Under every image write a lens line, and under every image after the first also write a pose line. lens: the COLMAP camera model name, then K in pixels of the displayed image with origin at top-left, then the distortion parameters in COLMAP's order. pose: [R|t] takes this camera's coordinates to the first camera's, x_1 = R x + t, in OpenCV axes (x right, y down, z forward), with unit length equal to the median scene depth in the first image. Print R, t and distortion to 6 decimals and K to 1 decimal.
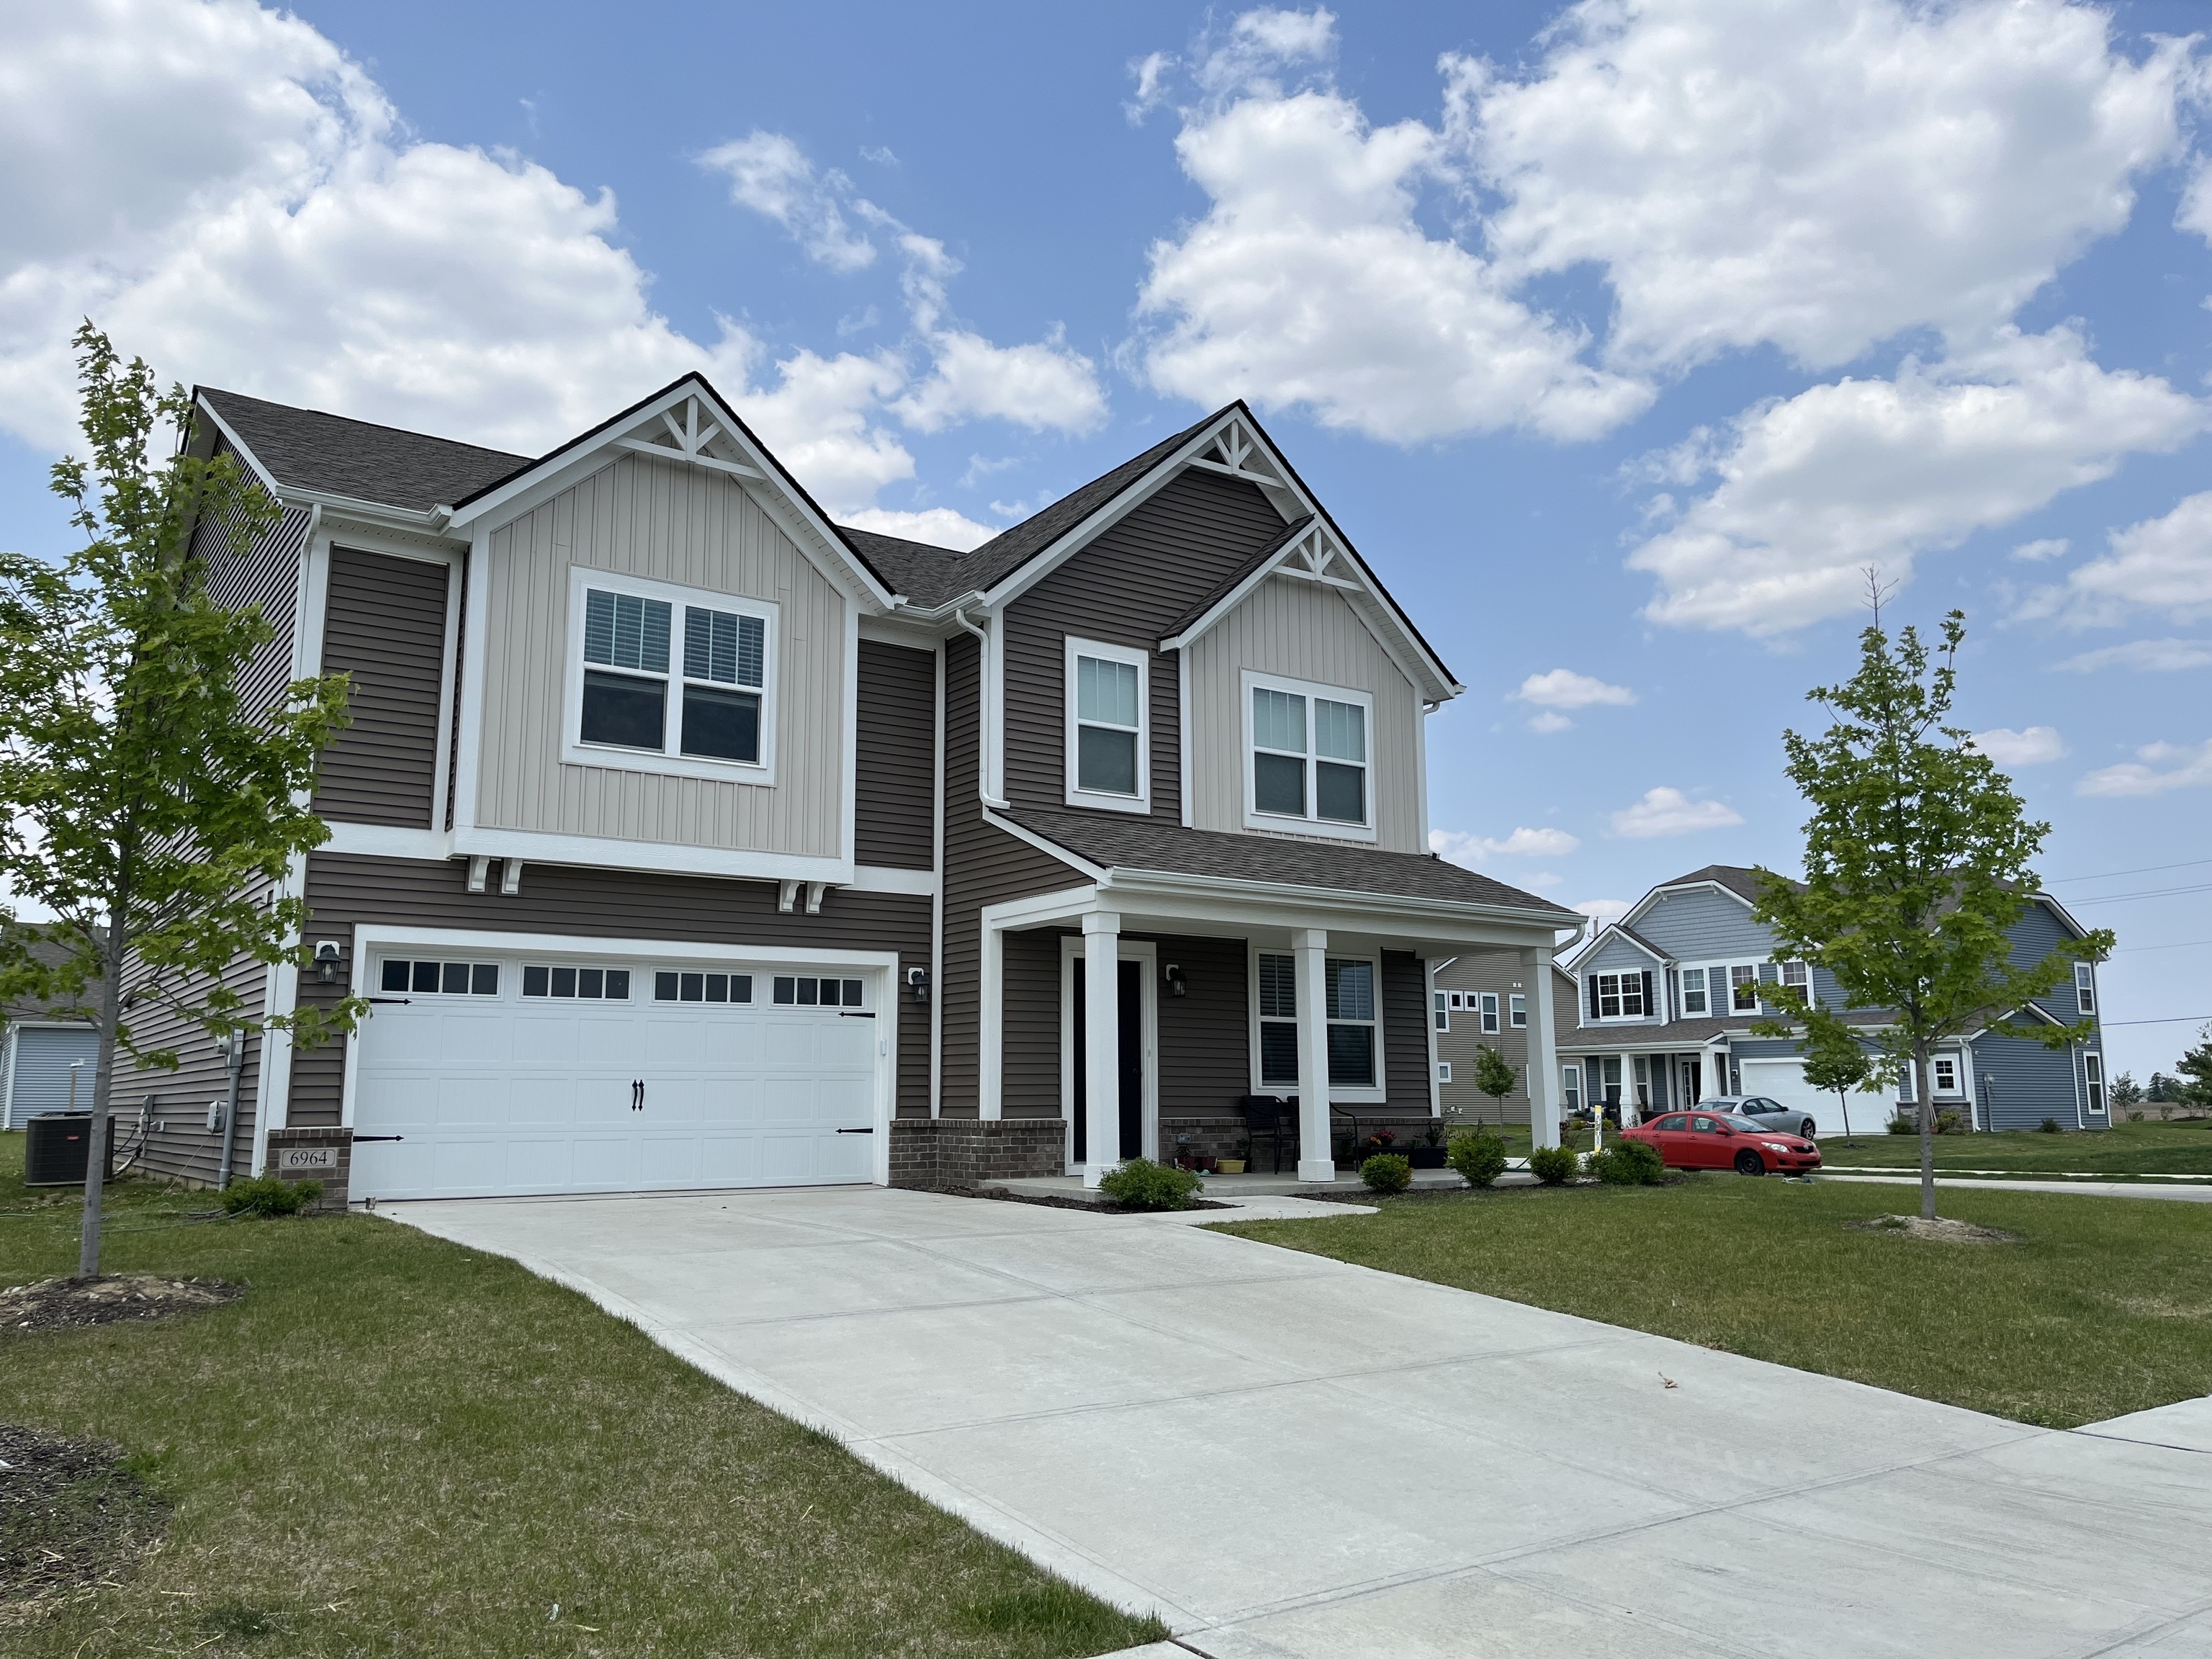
lens RADIAL K [[1660.0, 0, 1083.8], [0, 1660.0, 818.8], [0, 0, 1]] dist [0.050400, -0.015030]
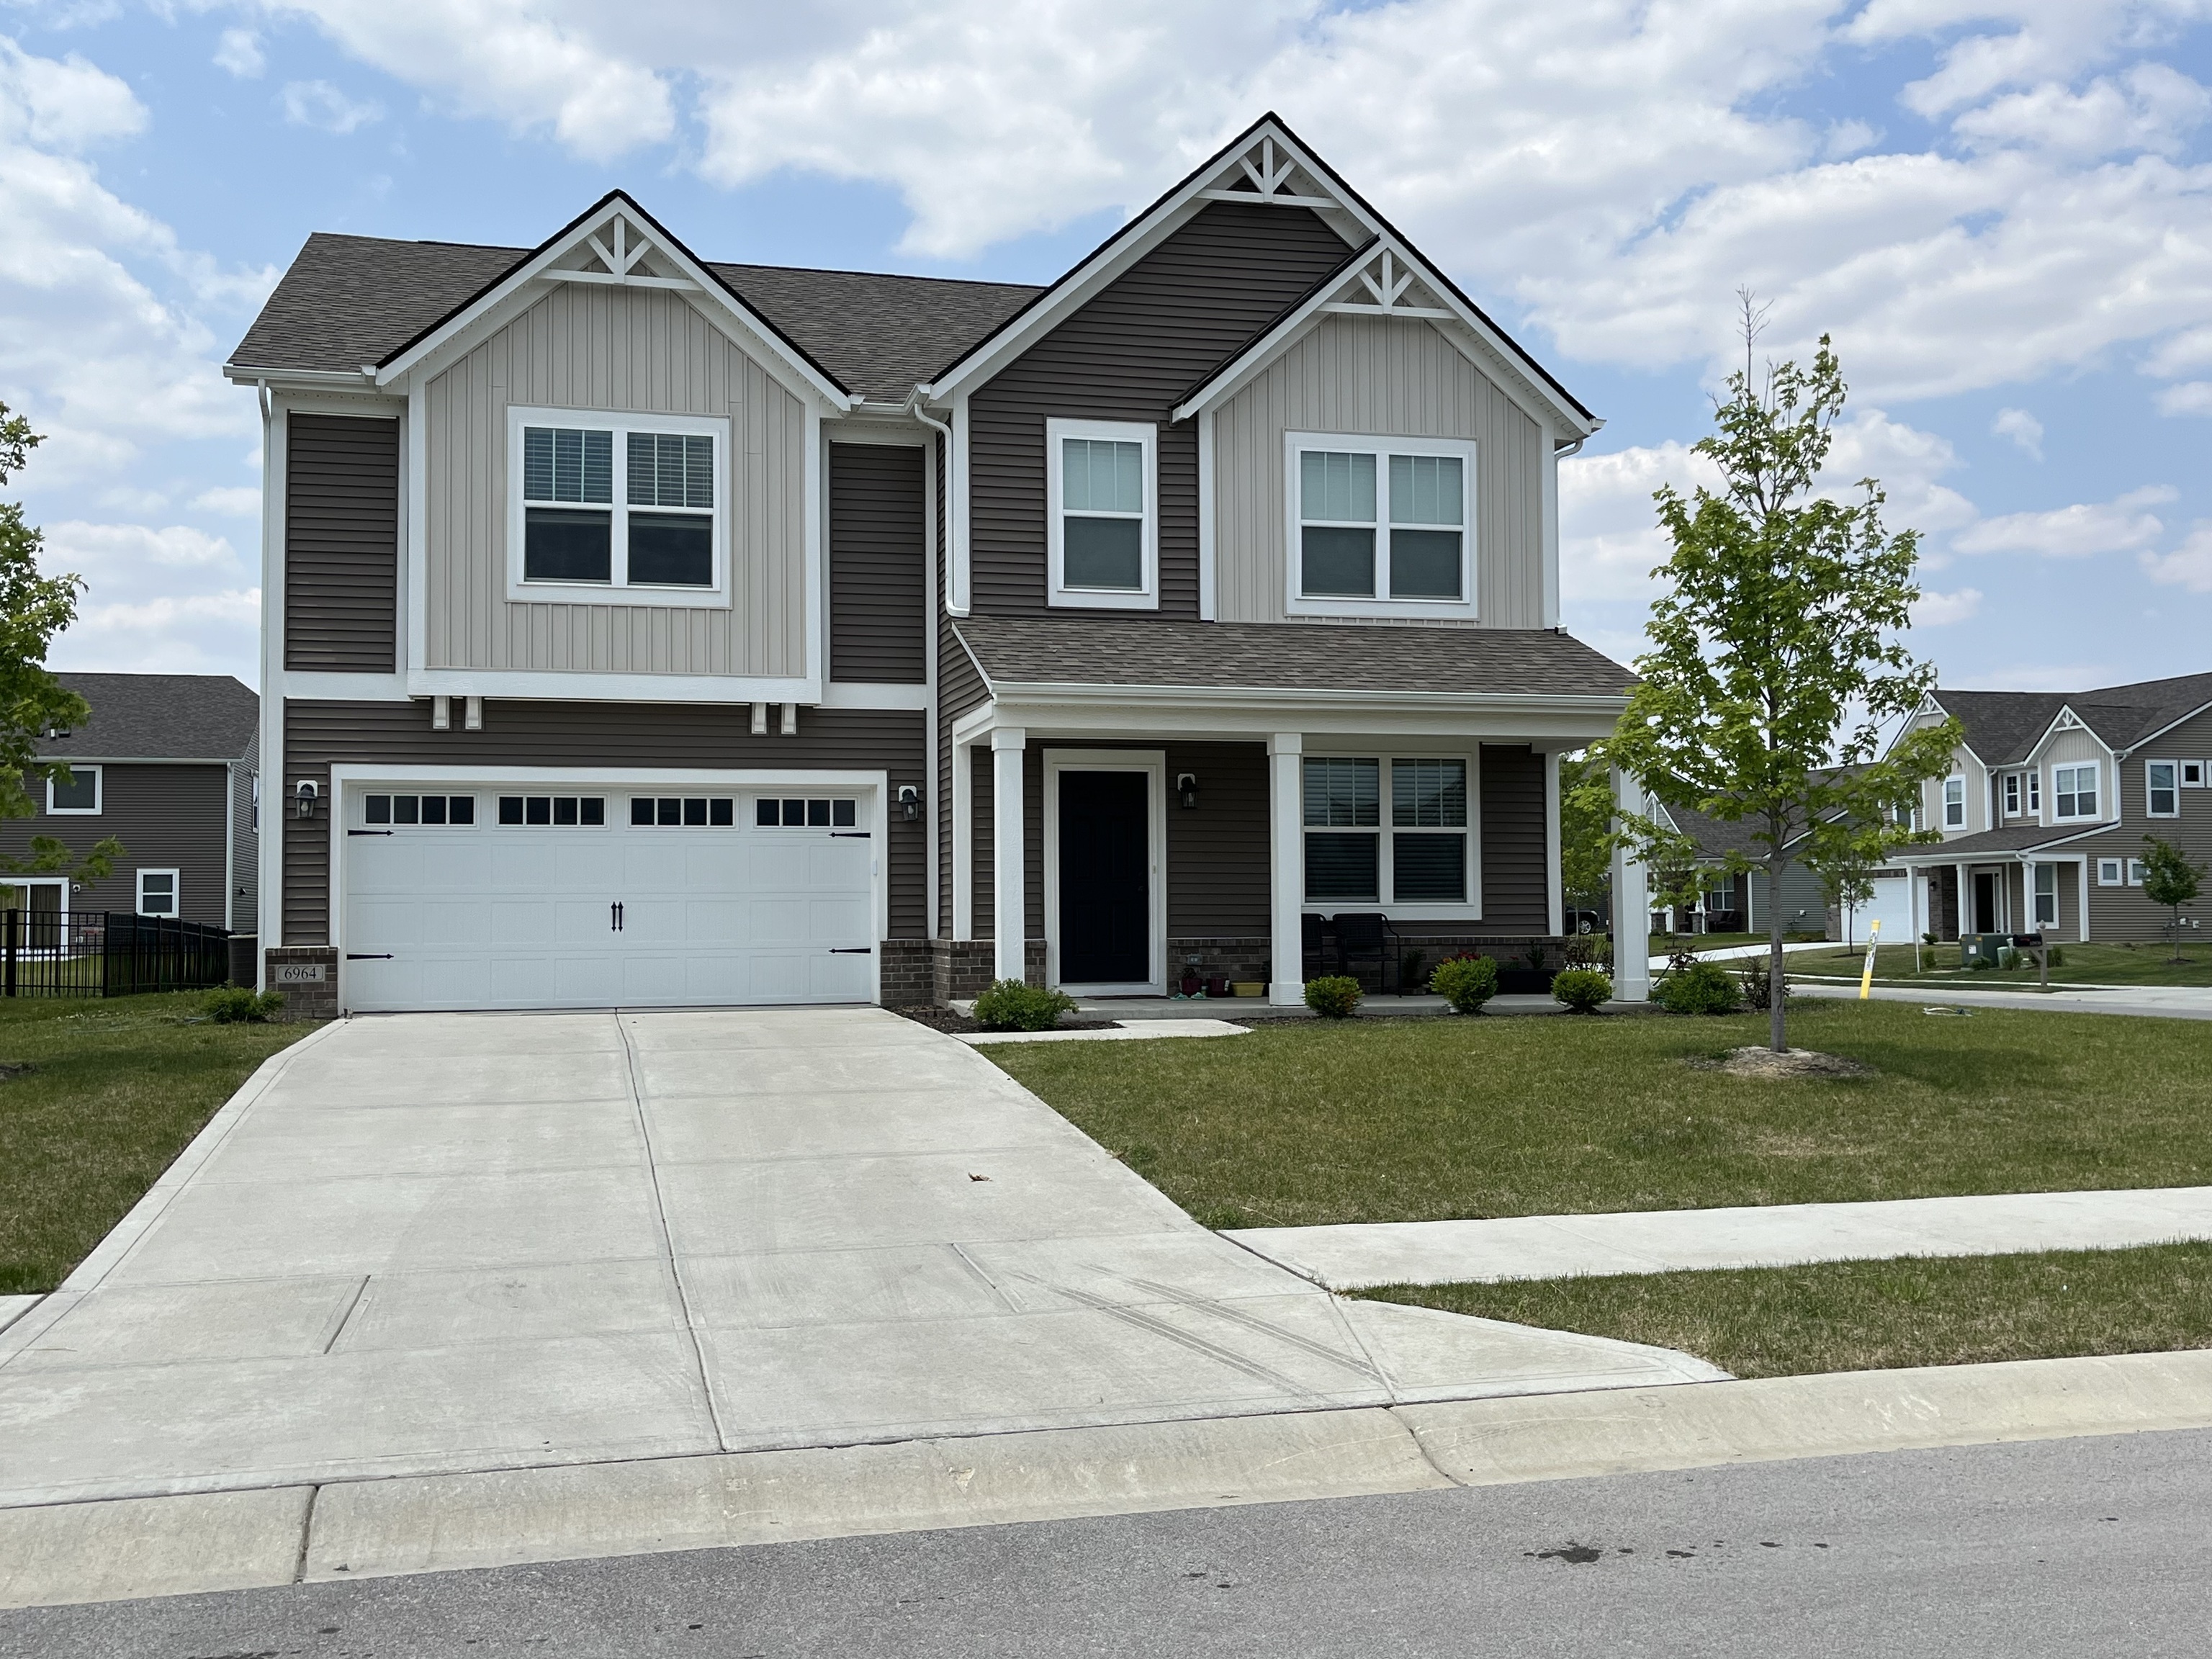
lens RADIAL K [[2124.4, 0, 1106.7], [0, 2124.4, 828.8], [0, 0, 1]] dist [0.041712, 0.000000]
pose [[0.937294, -0.019253, -0.348007, 0.433595], [0.063694, 0.991121, 0.116716, -0.021733], [0.342670, -0.131563, 0.930198, -0.109810]]
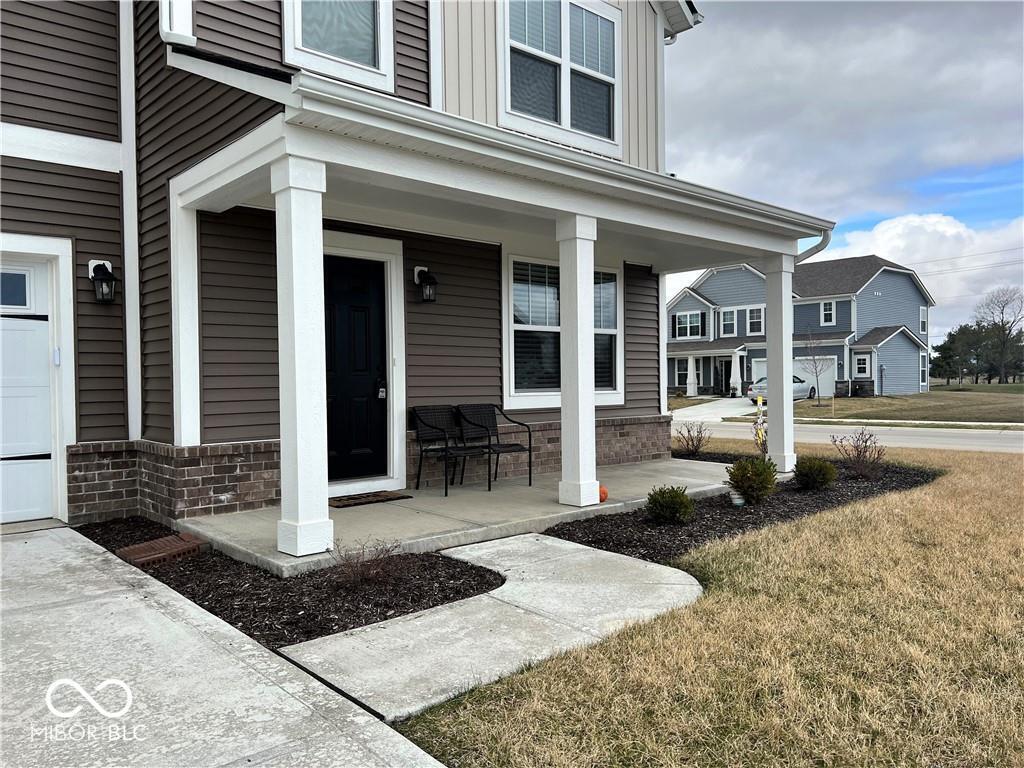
lens RADIAL K [[767.1, 0, 514.1], [0, 767.1, 389.8], [0, 0, 1]] dist [0.032993, -0.007780]
pose [[0.991234, -0.010864, 0.131670, 0.049642], [-0.013164, 0.983532, 0.180254, 0.080835], [-0.131460, -0.180408, 0.974767, 0.588036]]
